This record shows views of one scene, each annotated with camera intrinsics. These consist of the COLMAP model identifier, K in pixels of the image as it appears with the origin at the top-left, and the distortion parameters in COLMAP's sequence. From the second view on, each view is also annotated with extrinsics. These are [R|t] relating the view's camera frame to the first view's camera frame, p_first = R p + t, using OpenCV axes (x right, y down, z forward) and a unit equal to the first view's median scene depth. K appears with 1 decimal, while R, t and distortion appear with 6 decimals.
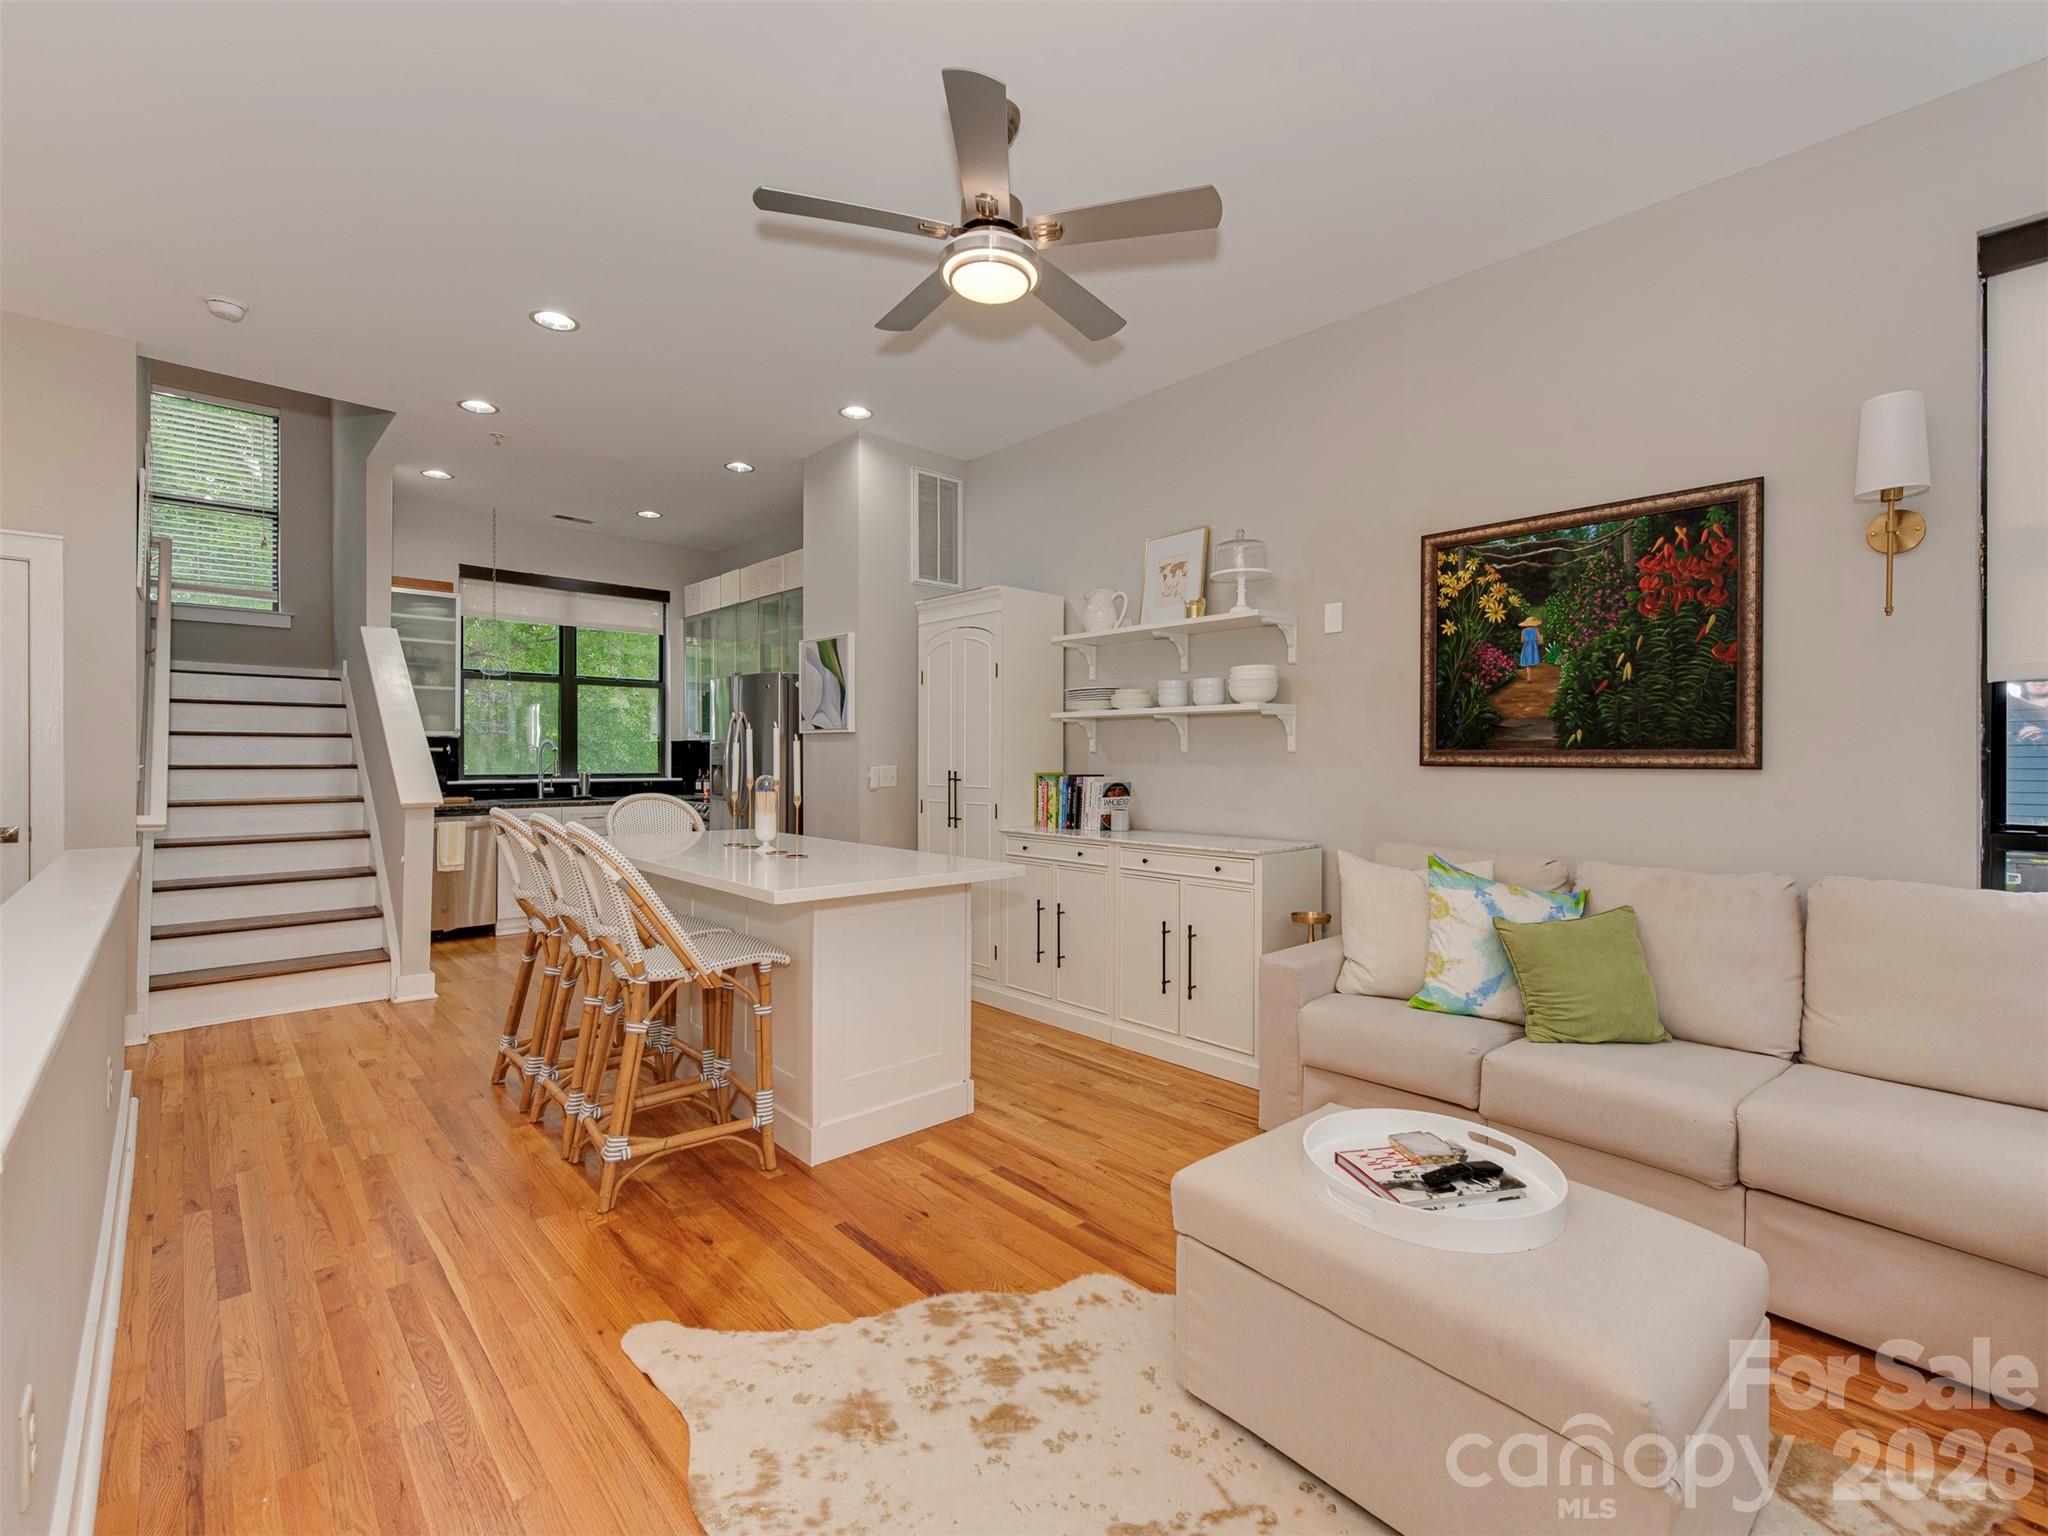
lens RADIAL K [[910.4, 0, 1041.5], [0, 910.4, 758.8], [0, 0, 1]] dist [0.008623, 0.000120]
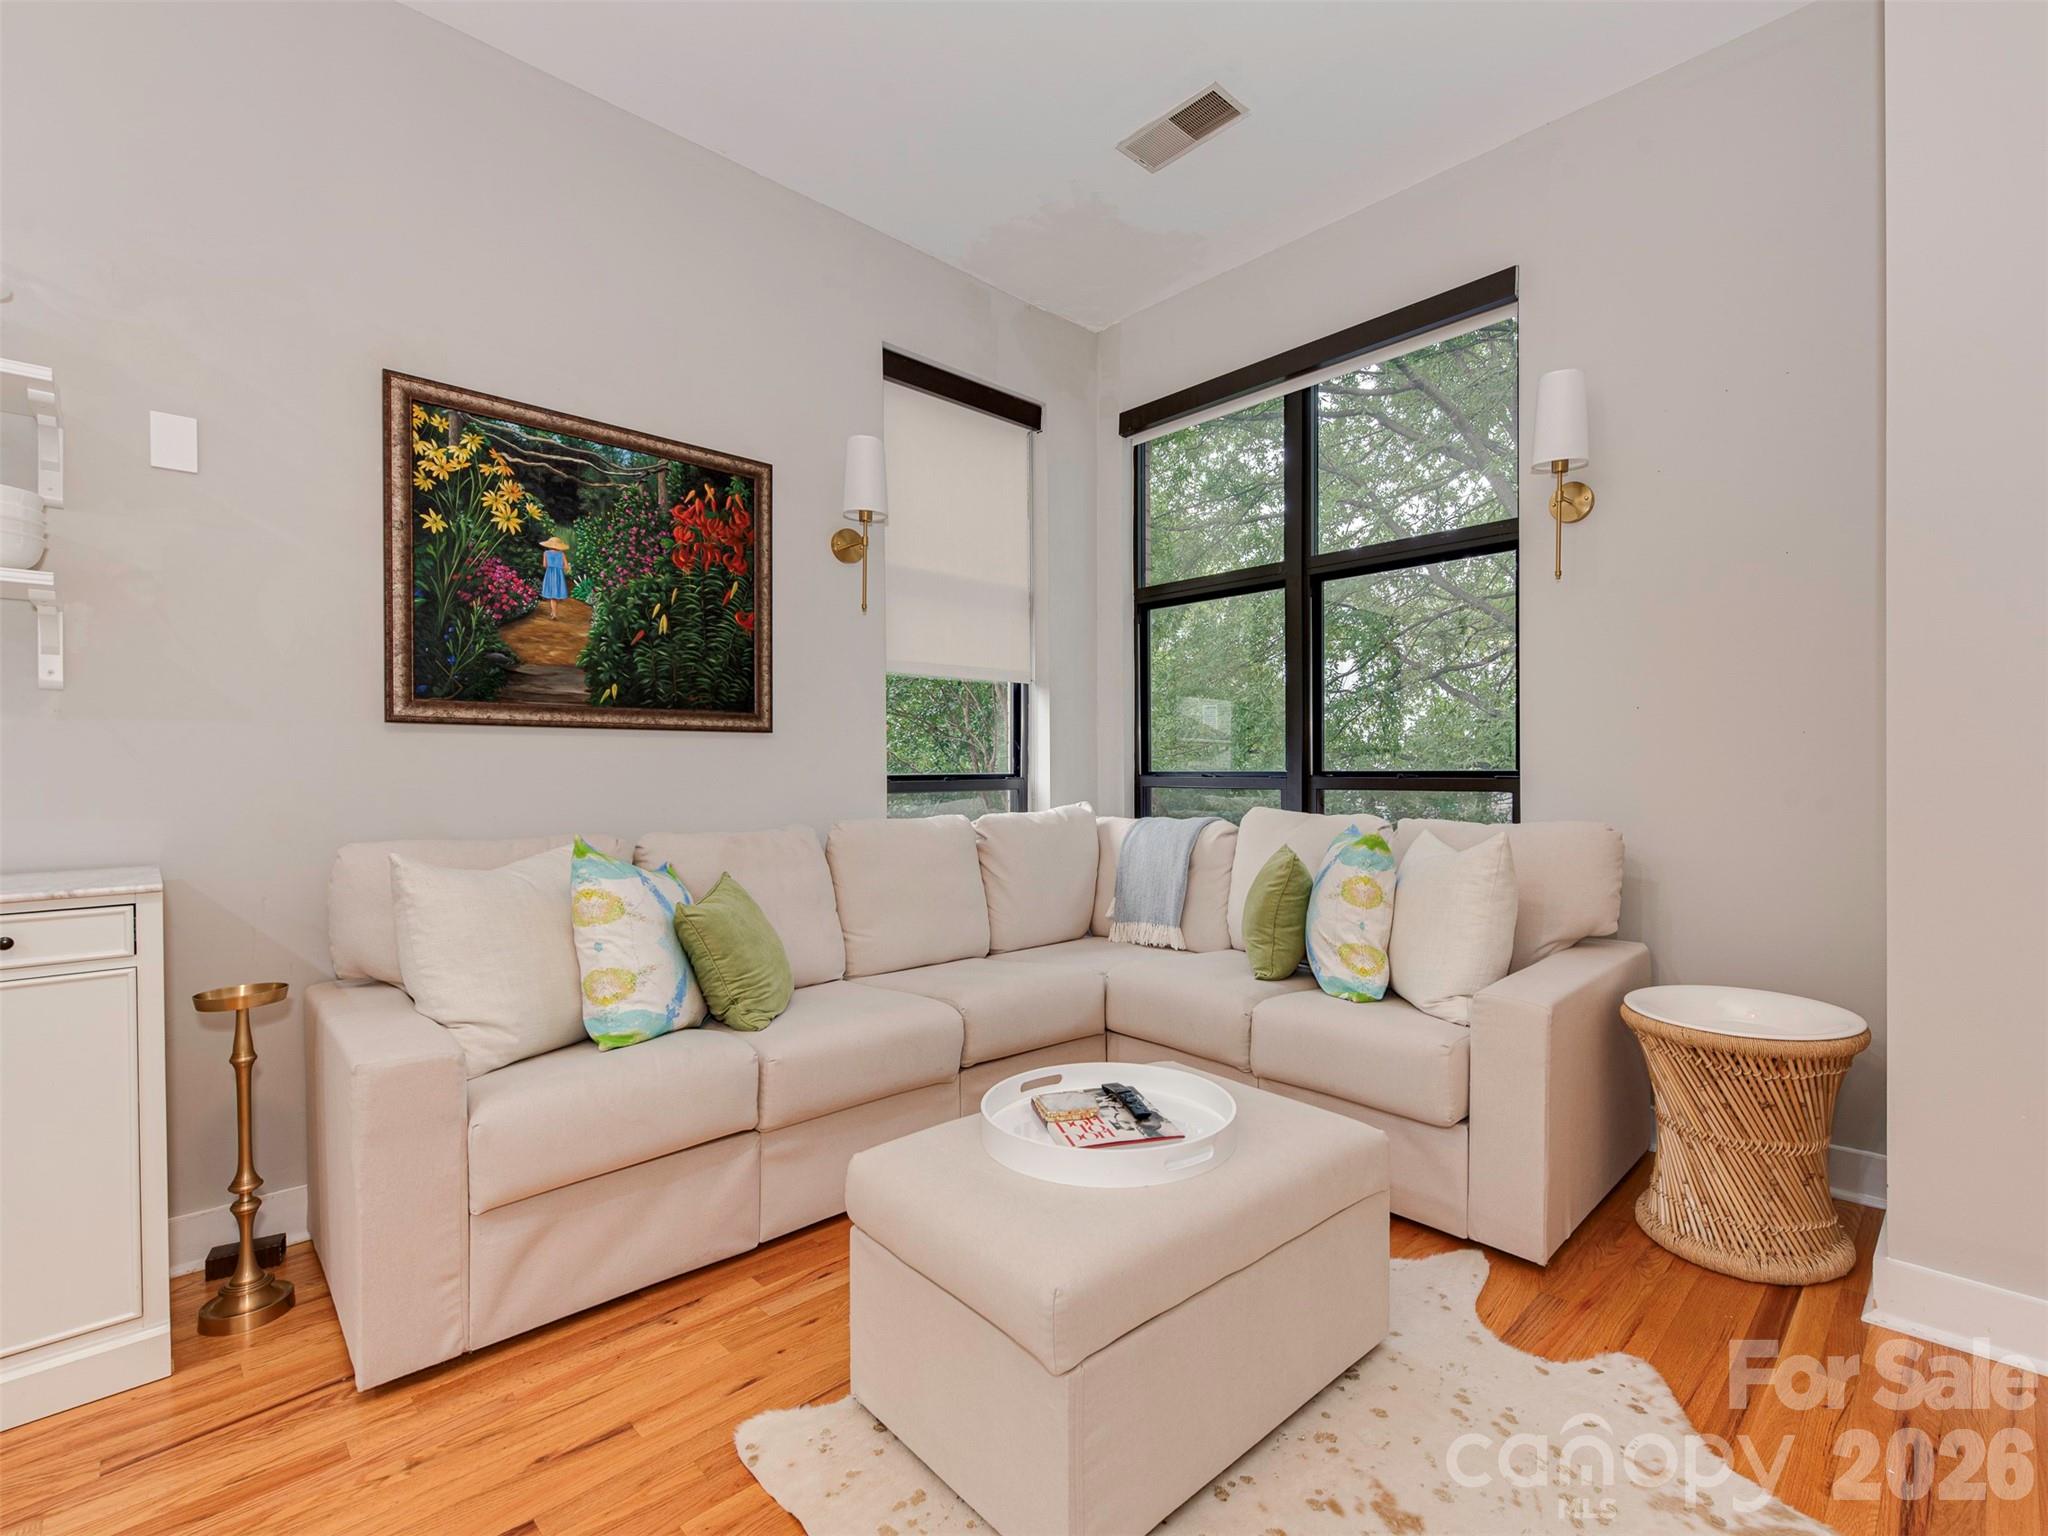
lens RADIAL K [[931.0, 0, 1088.4], [0, 931.0, 776.1], [0, 0, 1]] dist [-0.000003, -0.000439]
pose [[-0.038180, -0.009591, 0.999225, -0.241678], [0.008308, 0.999916, 0.009915, 0.039557], [-0.999236, 0.008680, -0.038097, 0.473256]]
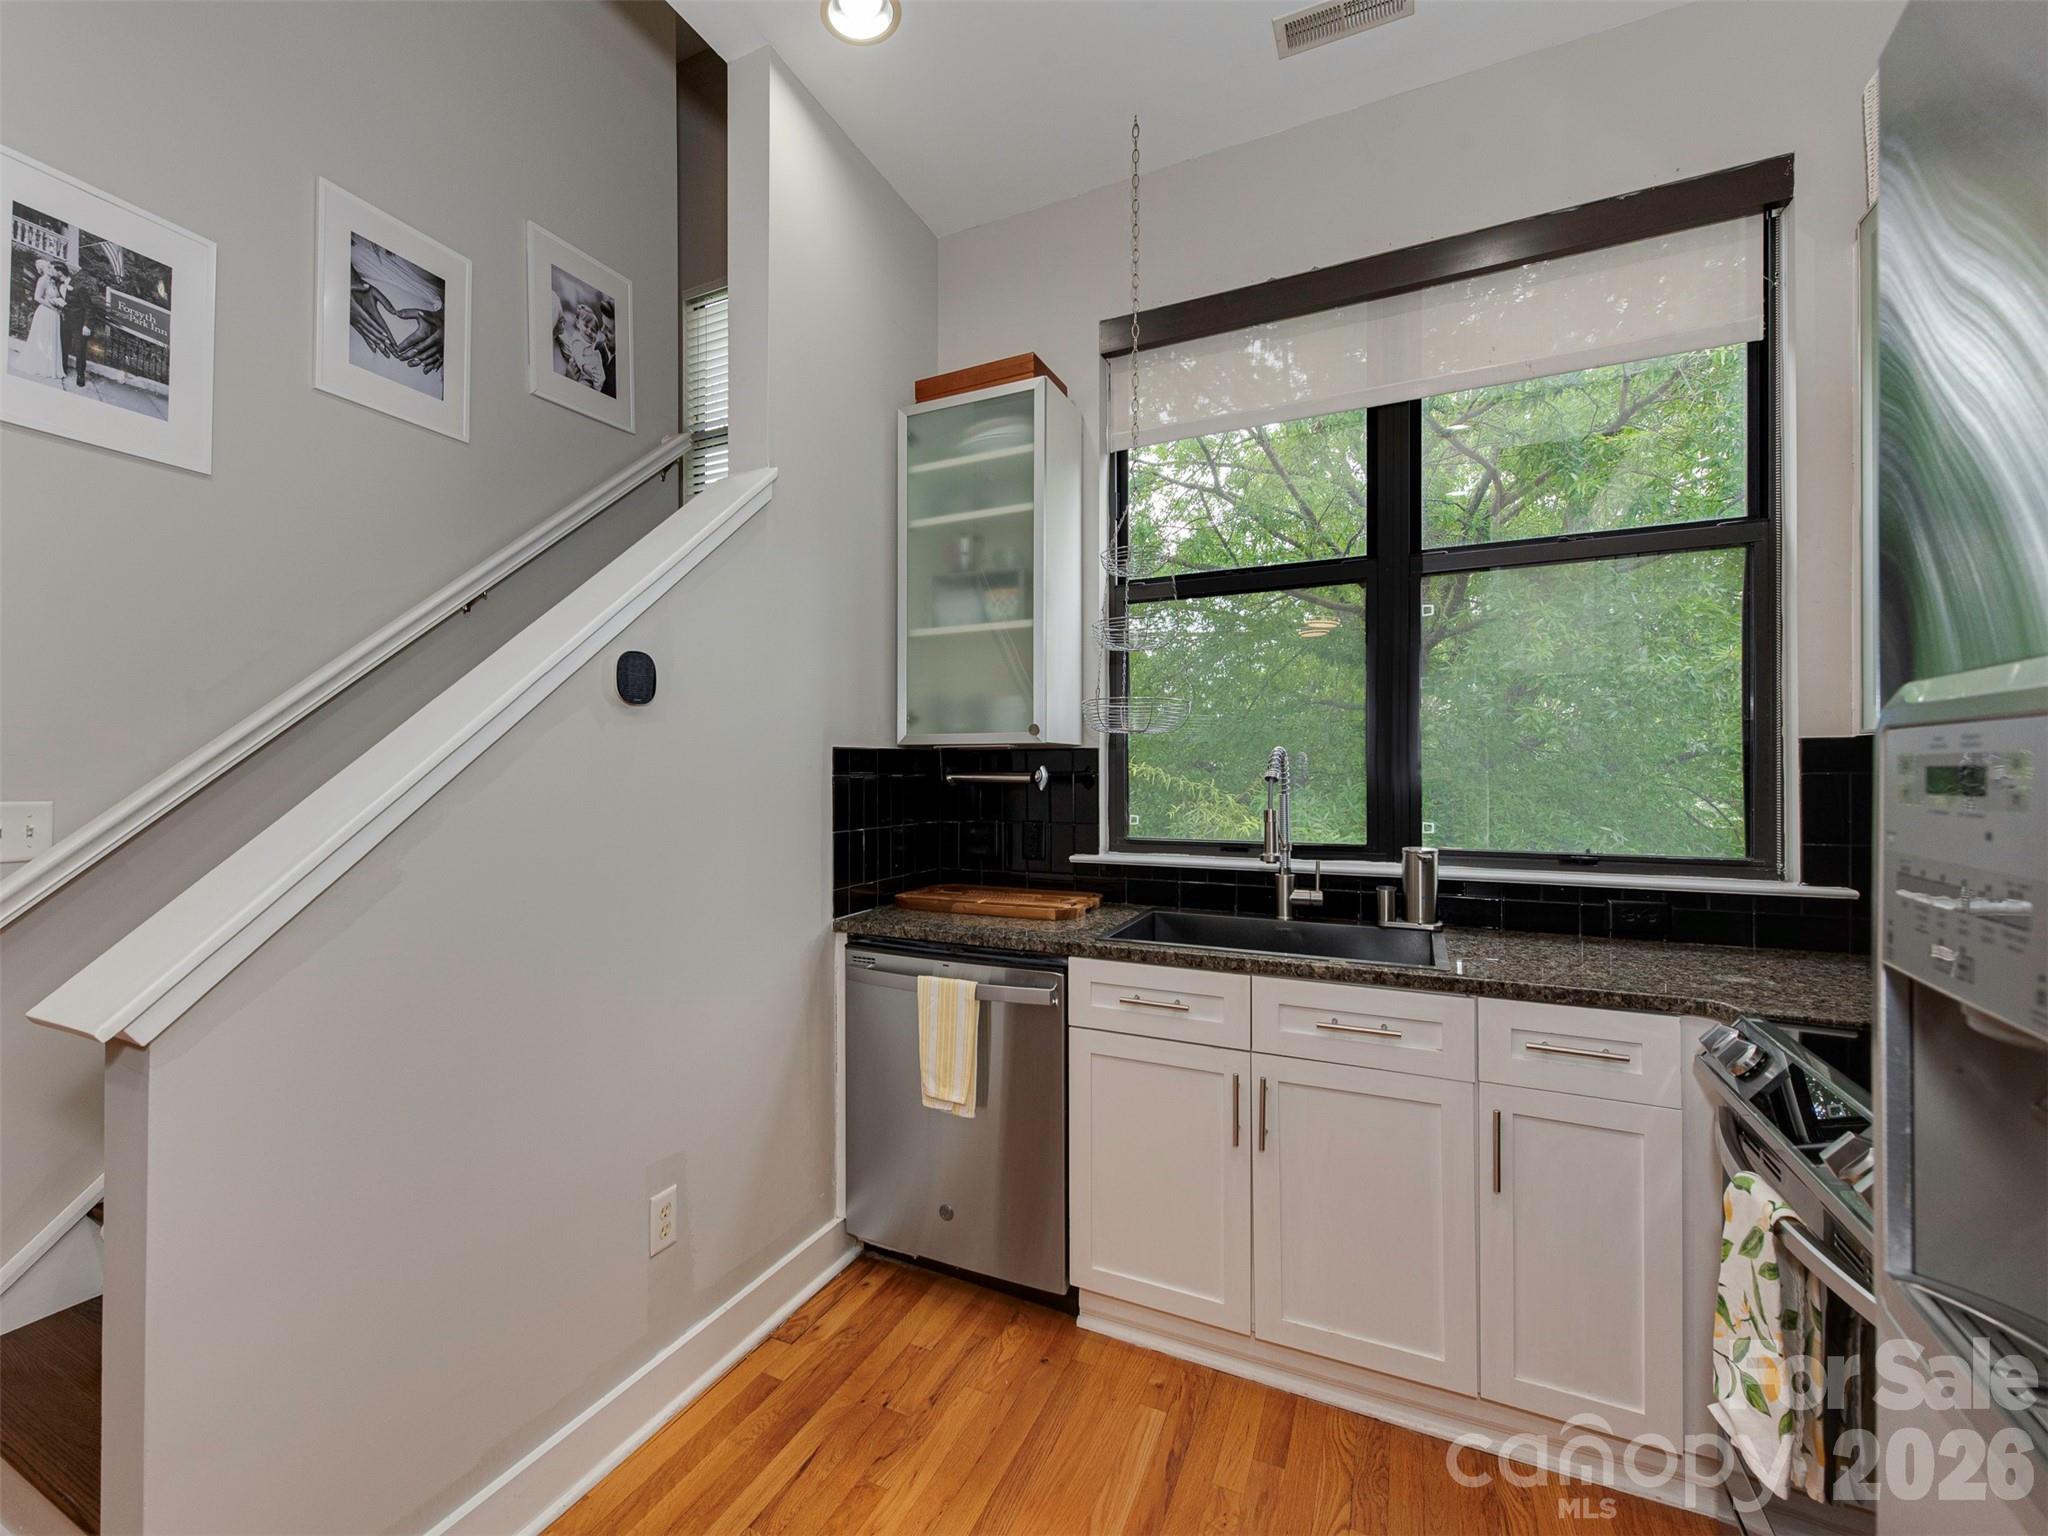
lens RADIAL K [[920.7, 0, 899.8], [0, 920.7, 768.1], [0, 0, 1]] dist [0.002709, -0.000040]
pose [[0.304008, -0.008521, -0.952631, -0.477708], [-0.000658, 0.999958, -0.009154, -0.018008], [0.952669, 0.003410, 0.303990, 1.373051]]
